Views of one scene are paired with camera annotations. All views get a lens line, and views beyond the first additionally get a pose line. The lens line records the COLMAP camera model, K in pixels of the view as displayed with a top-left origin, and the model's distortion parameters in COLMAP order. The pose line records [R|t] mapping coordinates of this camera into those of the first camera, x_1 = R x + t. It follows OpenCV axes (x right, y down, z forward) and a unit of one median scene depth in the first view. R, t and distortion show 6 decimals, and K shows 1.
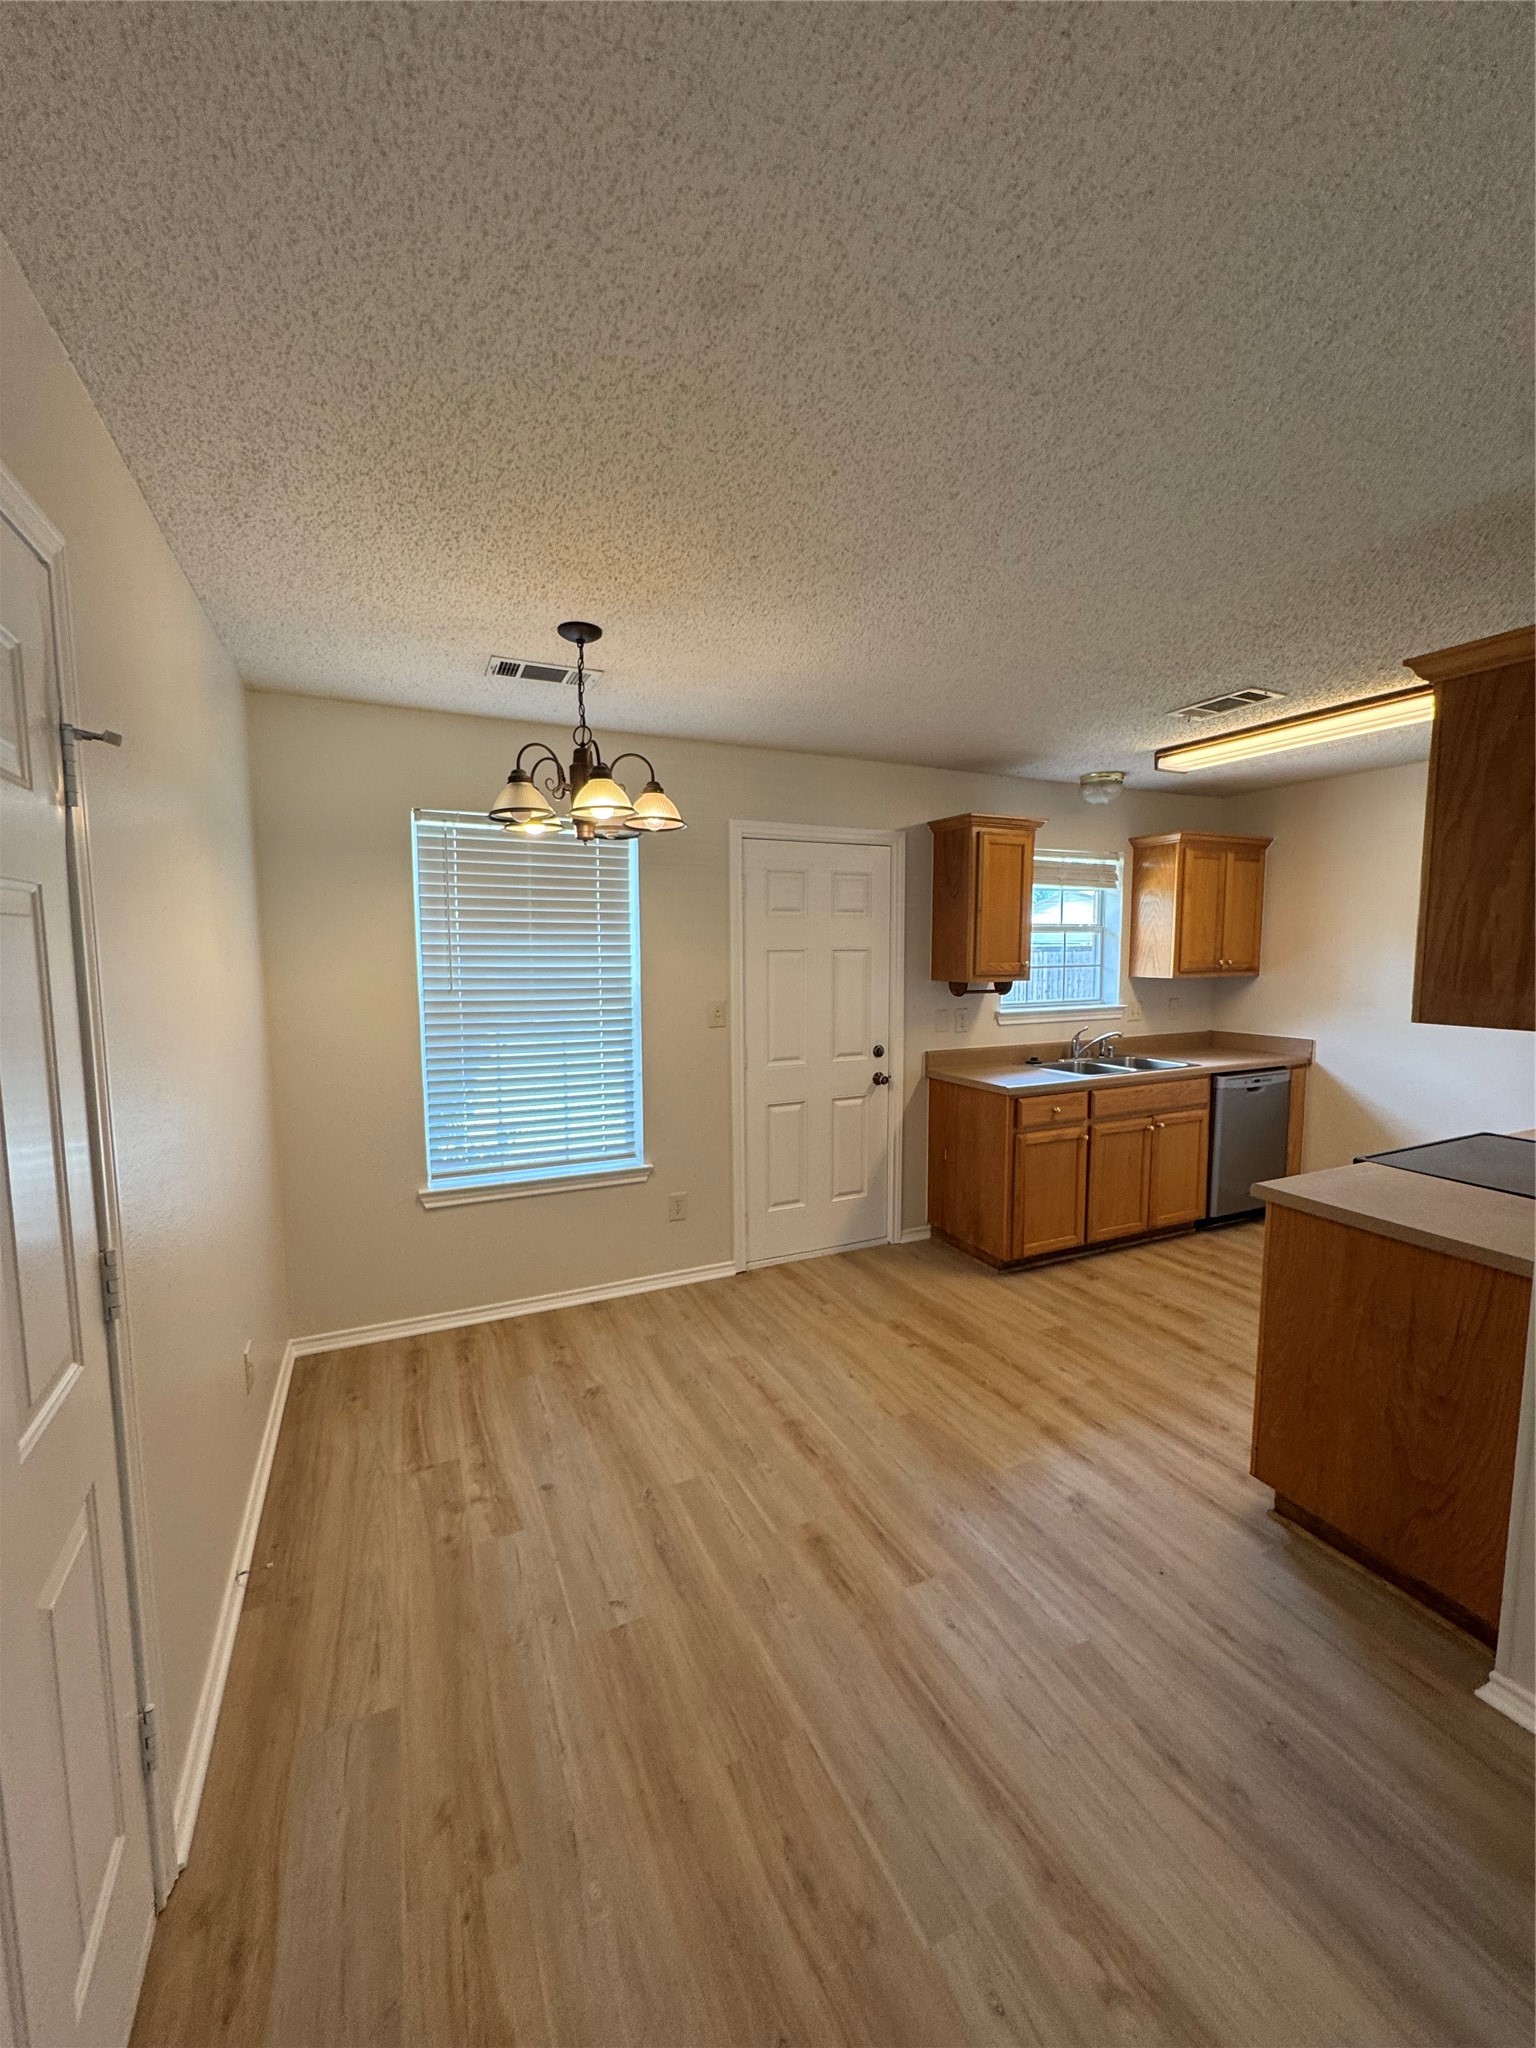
lens RADIAL K [[815.0, 0, 764.5], [0, 815.0, 1023.8], [0, 0, 1]] dist [-0.002576, -0.000086]
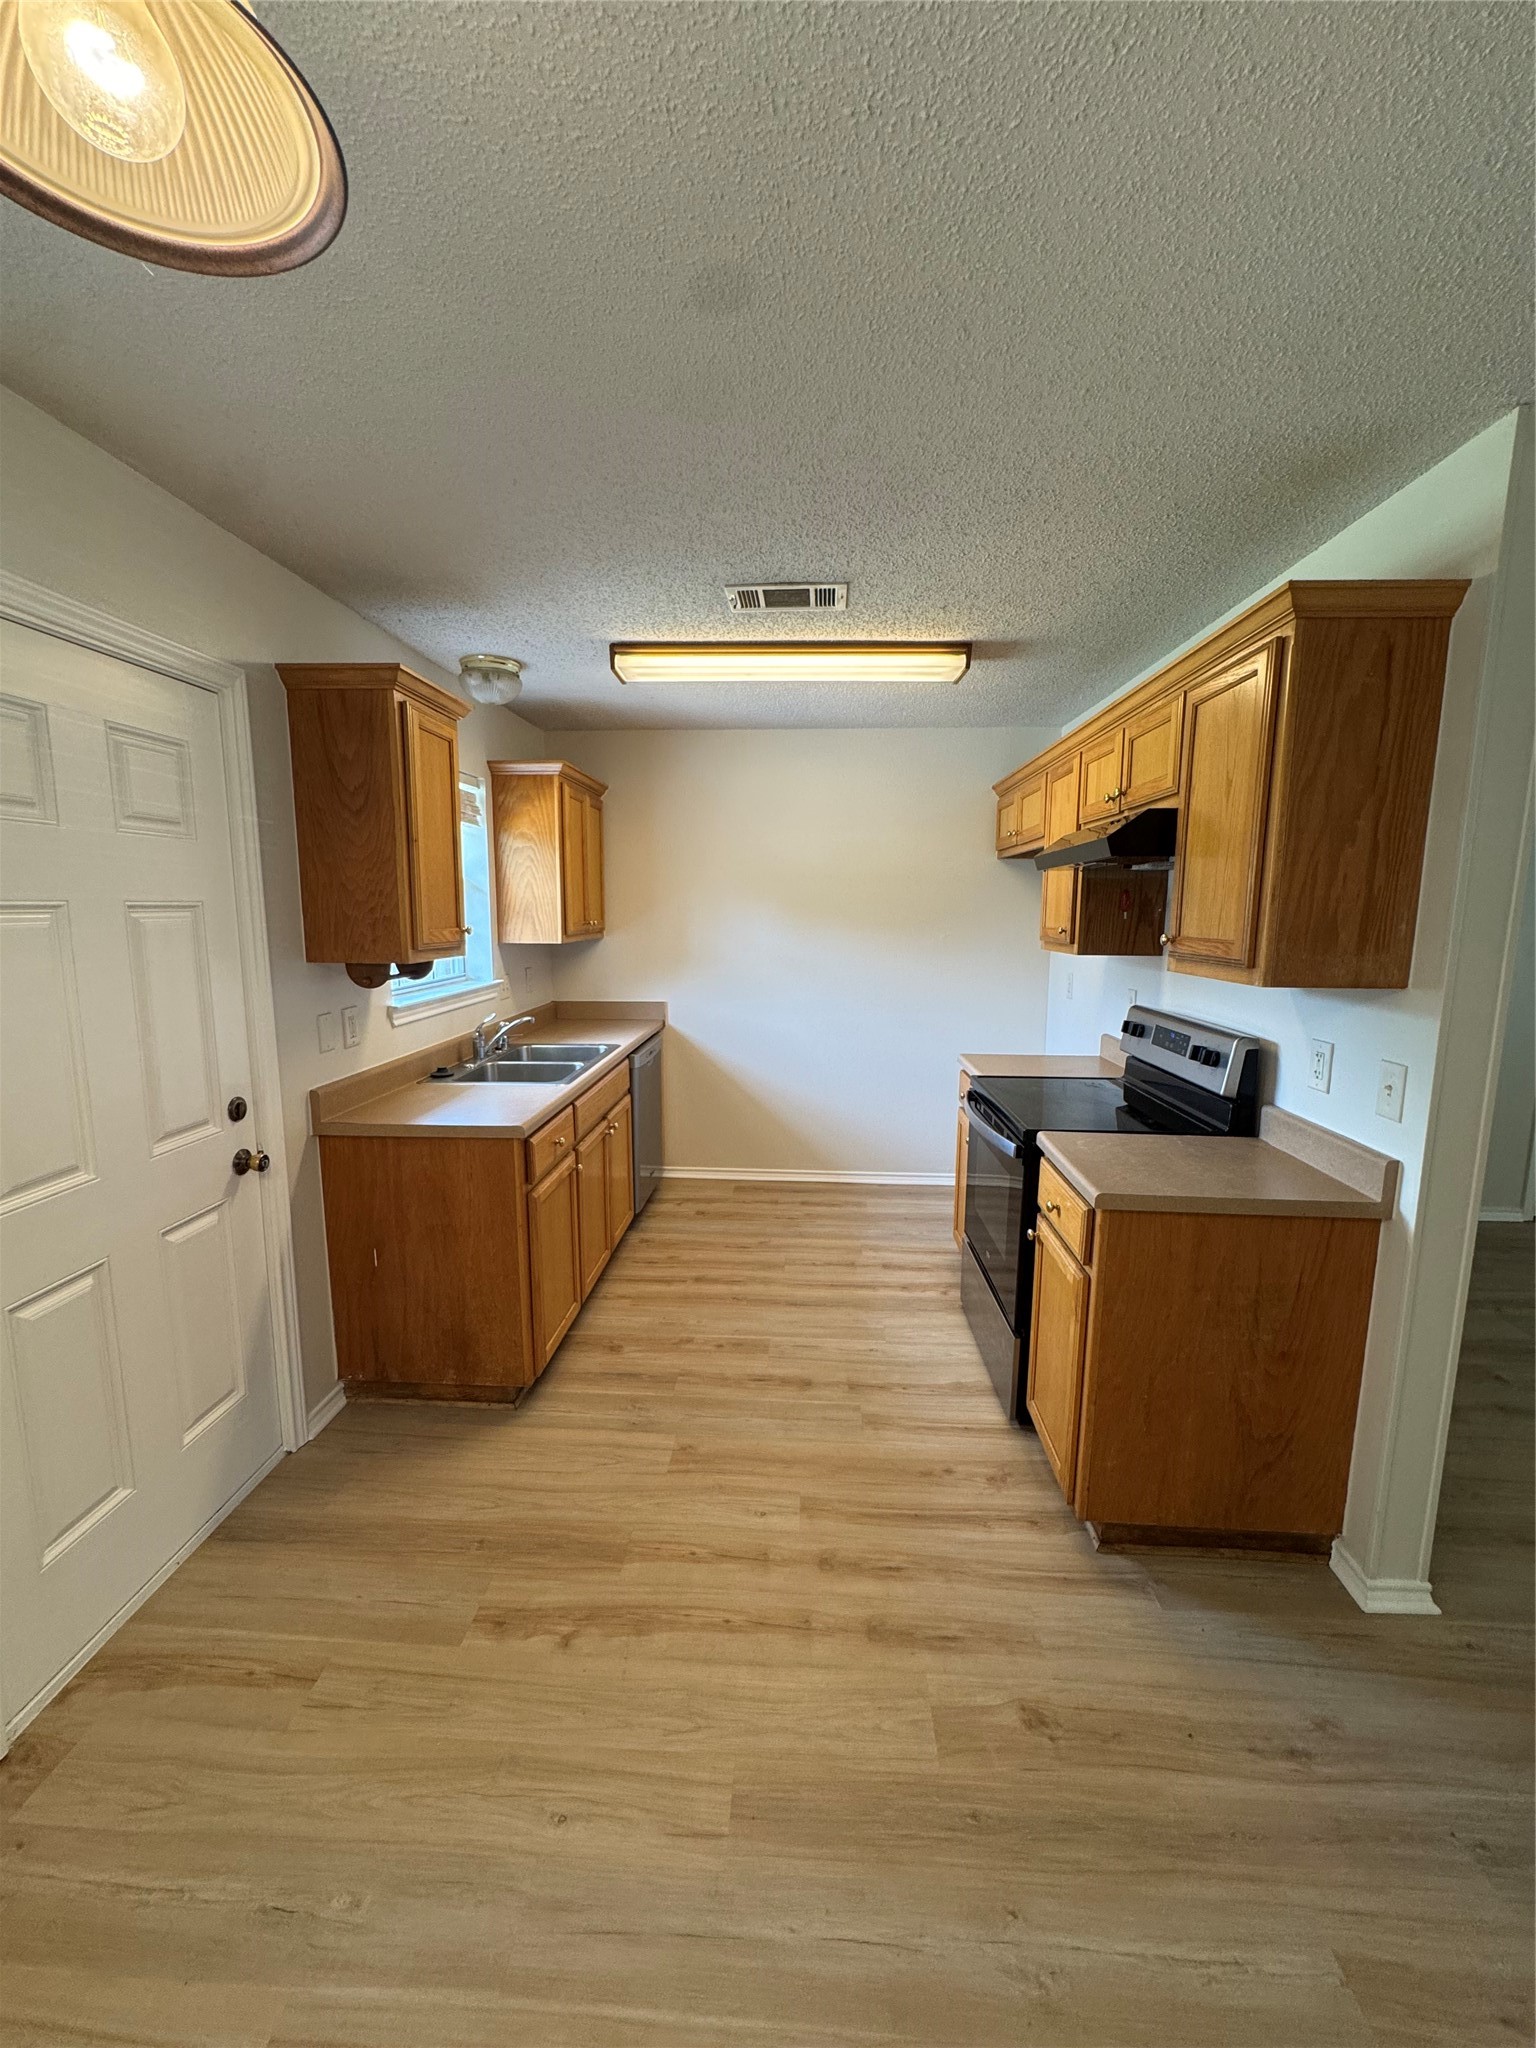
lens RADIAL K [[815.0, 0, 764.5], [0, 815.0, 1023.8], [0, 0, 1]] dist [-0.002576, -0.000086]
pose [[0.475775, -0.120056, 0.871335, -0.143830], [0.076699, 0.992530, 0.094874, -0.043818], [-0.876217, 0.021692, 0.481429, 0.496383]]
